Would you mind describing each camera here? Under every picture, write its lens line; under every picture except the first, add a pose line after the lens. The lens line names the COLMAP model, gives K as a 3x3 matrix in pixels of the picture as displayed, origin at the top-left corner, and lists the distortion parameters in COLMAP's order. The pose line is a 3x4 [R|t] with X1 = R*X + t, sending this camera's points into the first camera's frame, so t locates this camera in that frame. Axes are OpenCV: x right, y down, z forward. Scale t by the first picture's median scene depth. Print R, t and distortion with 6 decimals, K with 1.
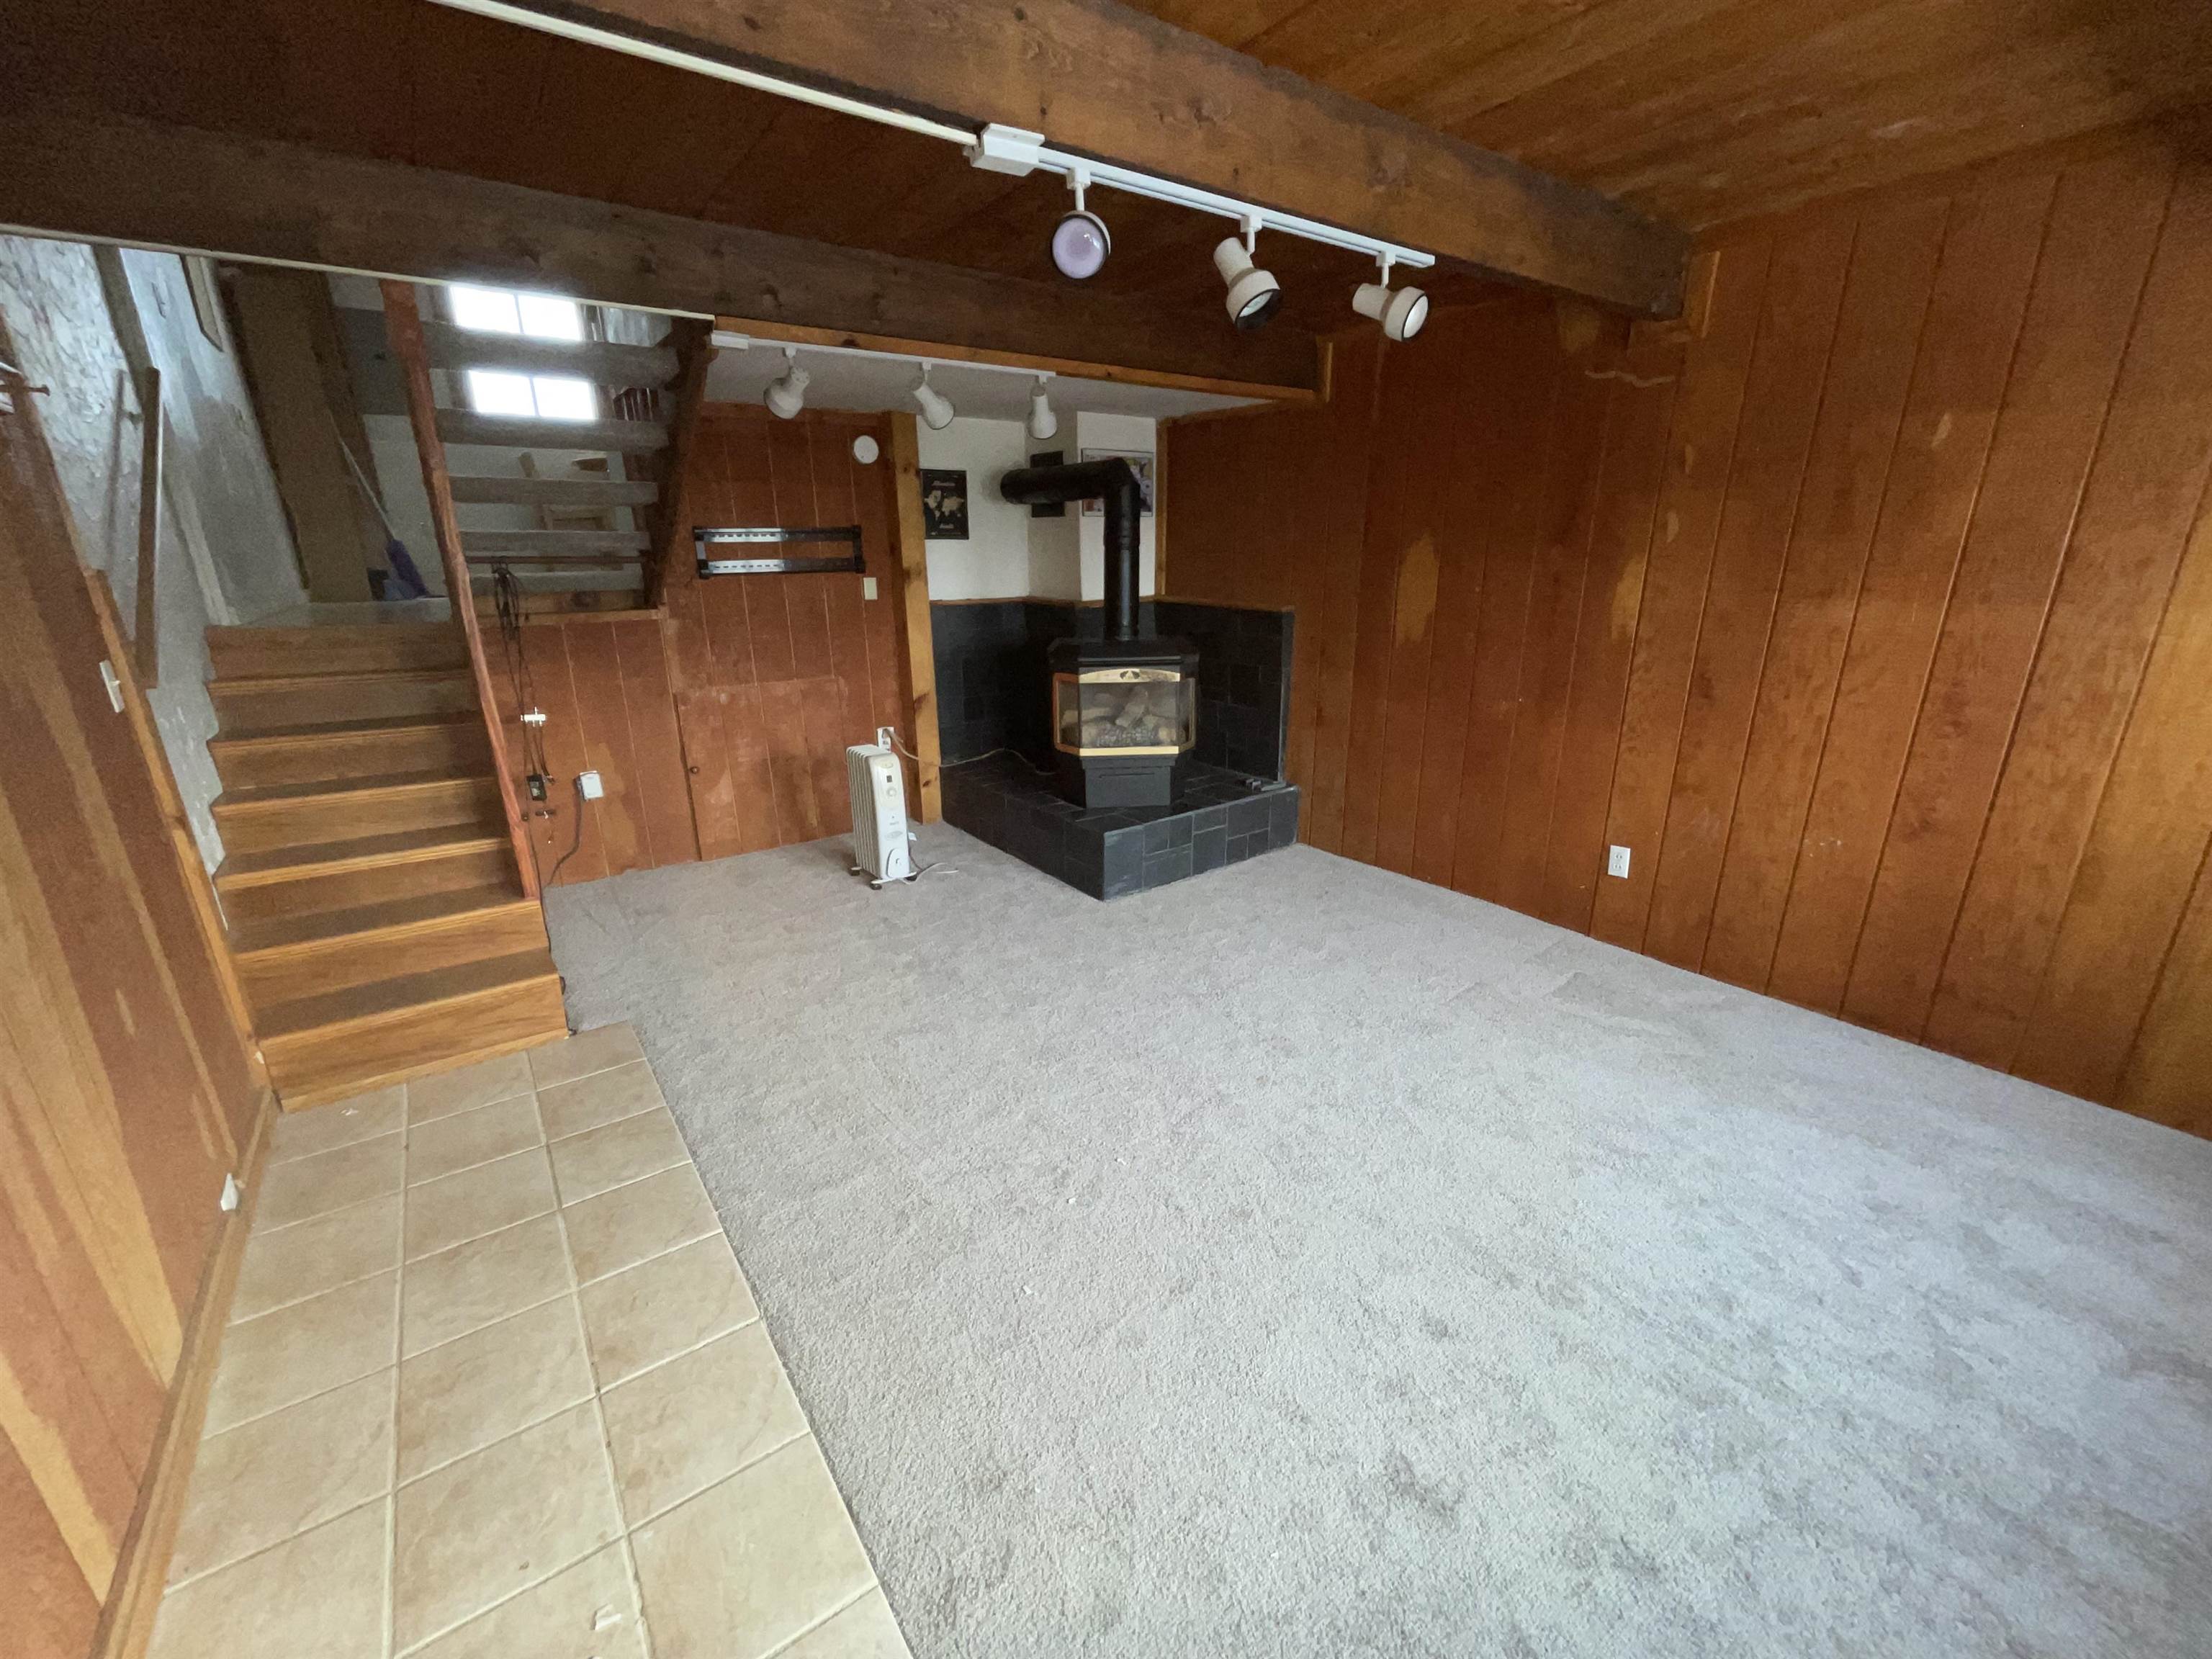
lens RADIAL K [[902.8, 0, 1102.3], [0, 902.8, 833.2], [0, 0, 1]] dist [-0.001047, 0.000094]
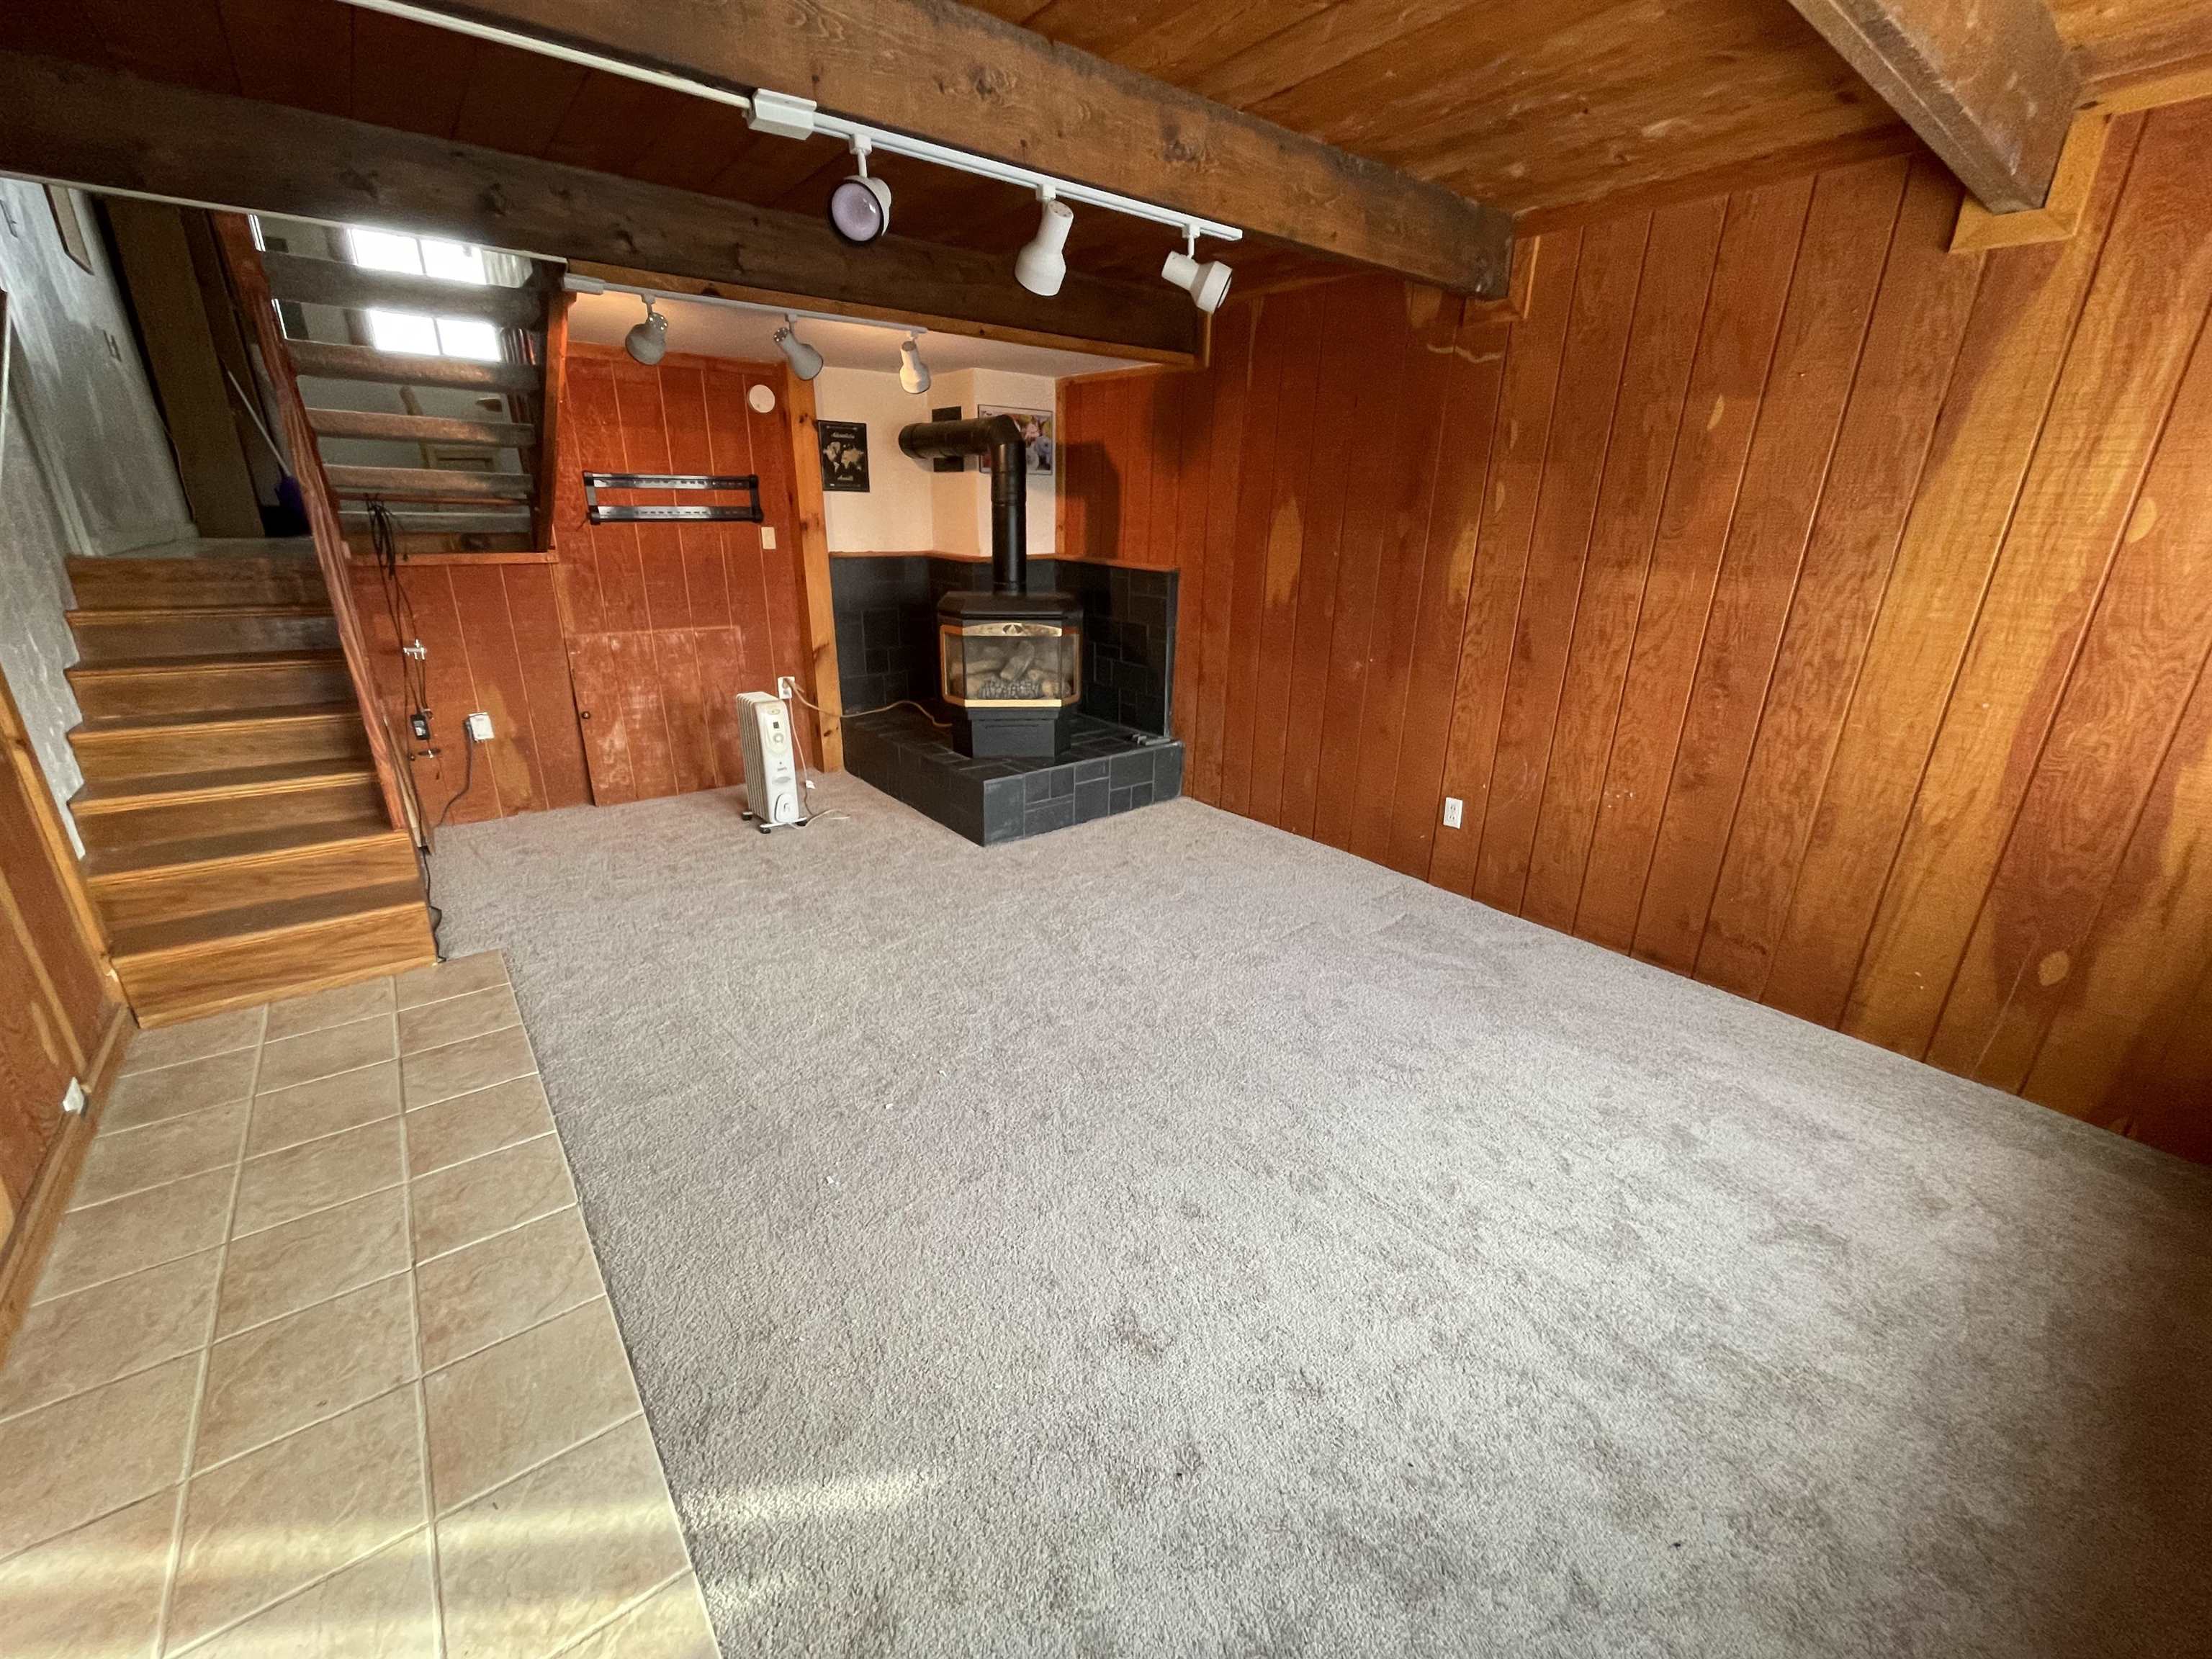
lens RADIAL K [[895.4, 0, 1092.0], [0, 895.4, 831.0], [0, 0, 1]] dist [-0.000449, -0.000274]
pose [[0.998987, 0.013766, 0.042836, 0.138501], [-0.015405, 0.999152, 0.038177, 0.026583], [-0.042274, -0.038798, 0.998352, -0.064276]]
